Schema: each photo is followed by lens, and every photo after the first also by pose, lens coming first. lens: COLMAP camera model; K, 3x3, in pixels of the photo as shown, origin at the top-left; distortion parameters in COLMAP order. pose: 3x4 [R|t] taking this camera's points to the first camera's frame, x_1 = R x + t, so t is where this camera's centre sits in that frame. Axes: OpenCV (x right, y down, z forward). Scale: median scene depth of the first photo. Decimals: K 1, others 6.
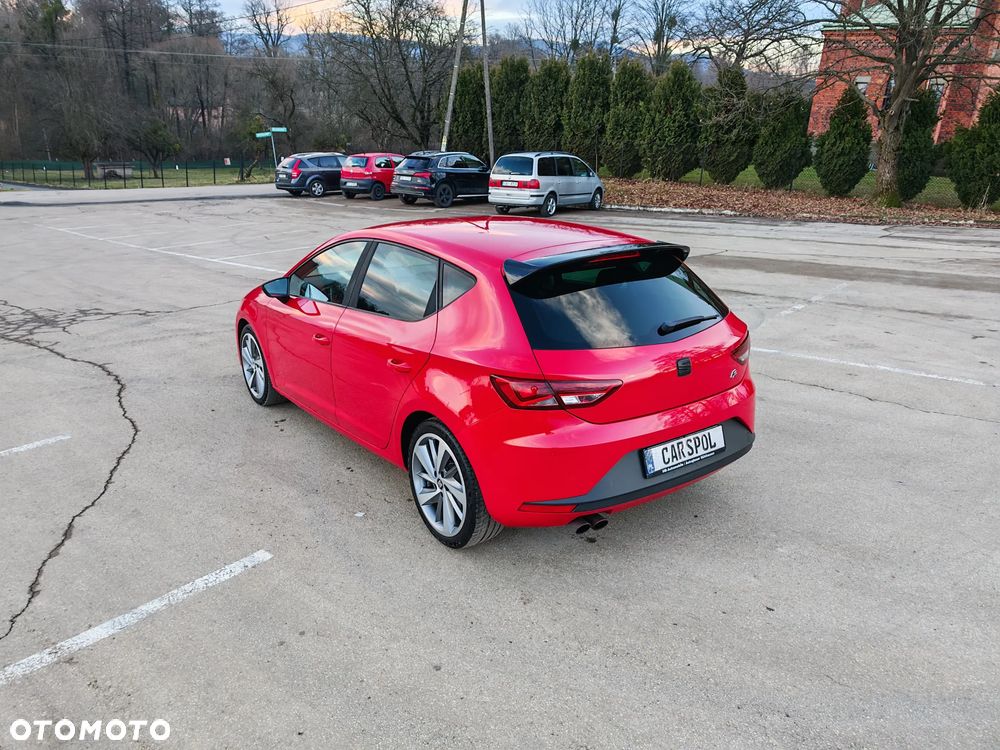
lens RADIAL K [[725.3, 0, 508.9], [0, 725.3, 392.0], [0, 0, 1]] dist [0.007377, -0.016968]
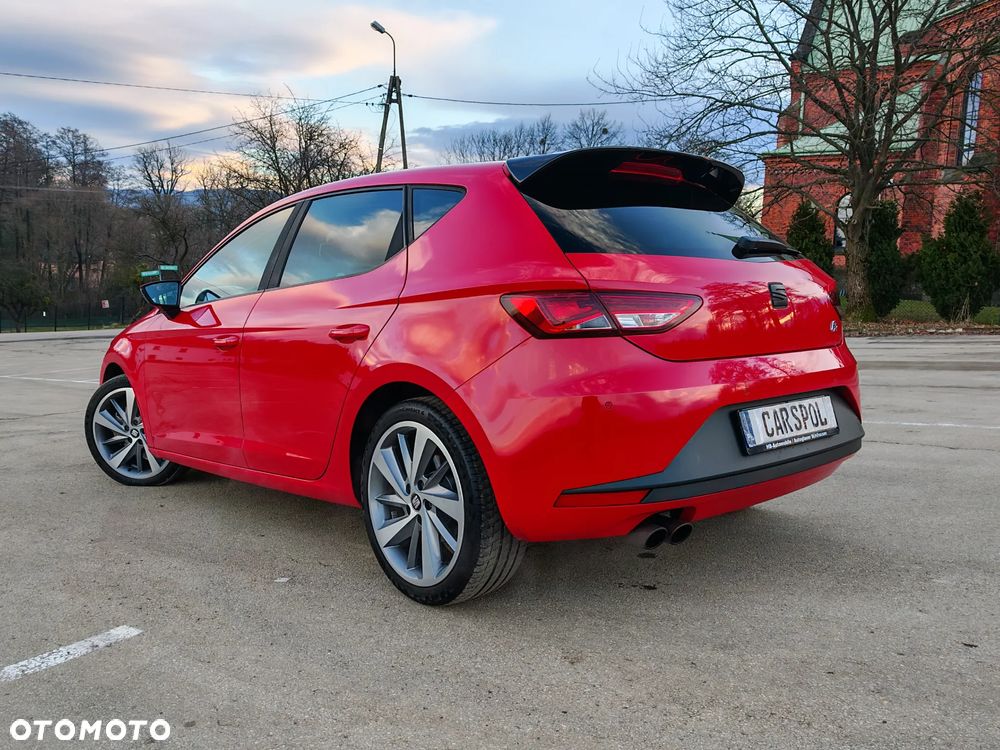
lens RADIAL K [[839.9, 0, 497.8], [0, 839.9, 382.6], [0, 0, 1]] dist [-0.001096, -0.016409]
pose [[0.996336, -0.028818, 0.080519, -0.044643], [0.046732, 0.971976, -0.230386, 0.110901], [-0.071623, 0.233305, 0.969762, 0.140698]]
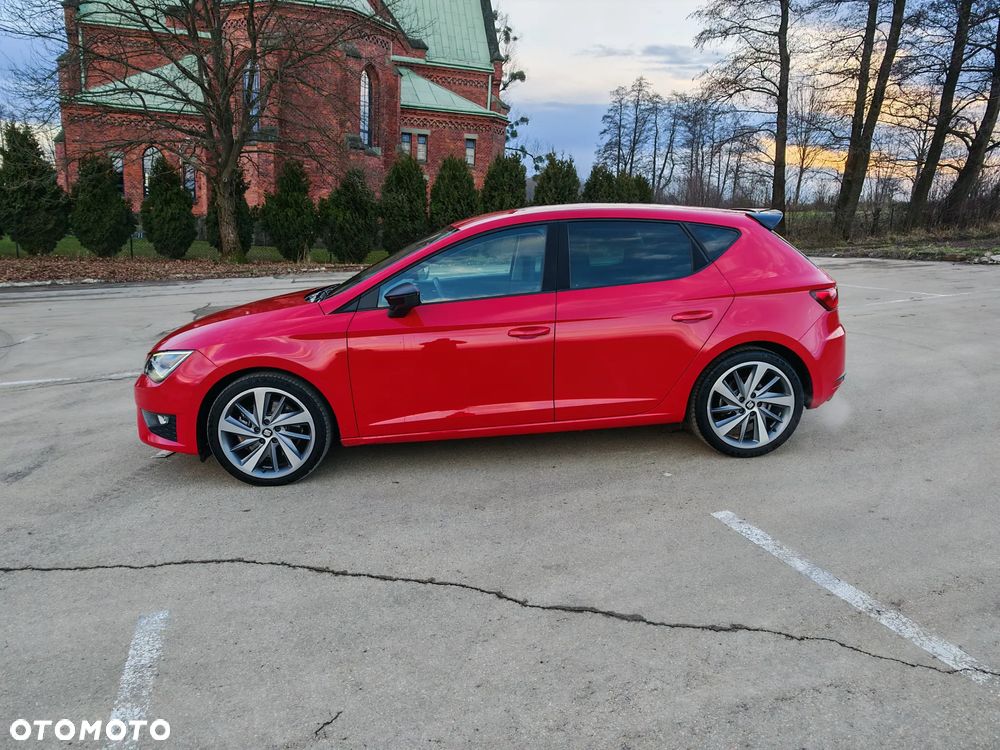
lens RADIAL K [[725.3, 0, 495.3], [0, 725.3, 390.0], [0, 0, 1]] dist [0.007377, -0.016968]
pose [[0.519247, -0.198672, 0.831211, -0.720776], [0.289256, 0.956057, 0.047818, -0.040259], [-0.804185, 0.215603, 0.553897, 0.376621]]
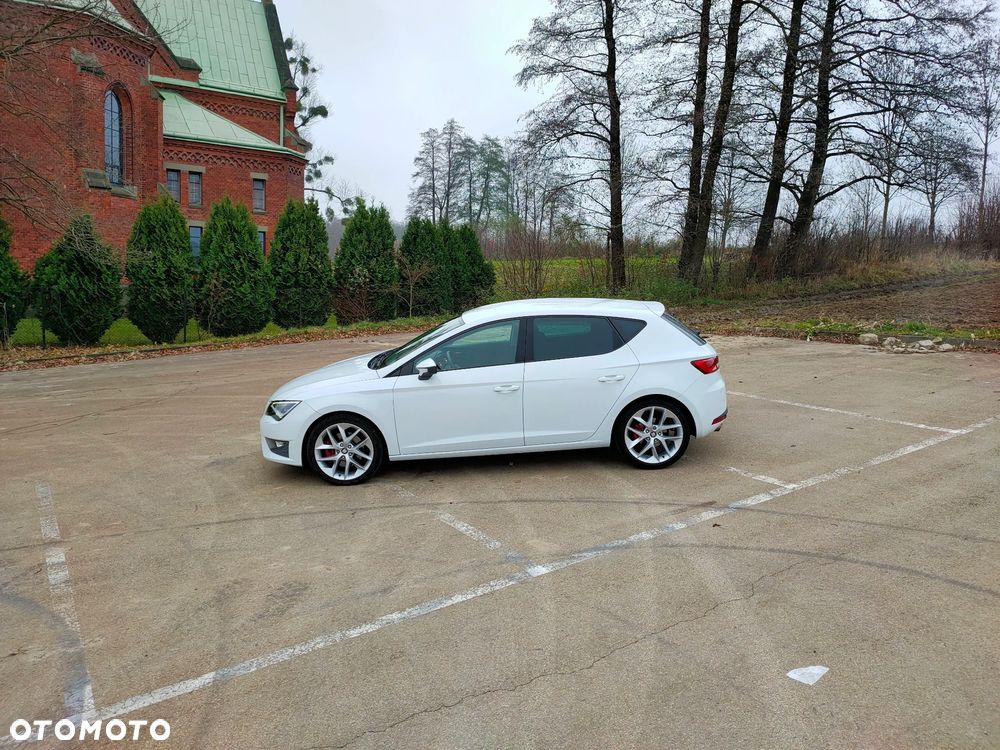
lens RADIAL K [[751.5, 0, 501.2], [0, 751.5, 372.8], [0, 0, 1]] dist [0.044567, -0.057947]
pose [[0.290737, -0.144149, 0.945882, -0.054267], [0.325031, 0.944676, 0.044059, -0.226621], [-0.899904, 0.294632, 0.321506, 0.644567]]
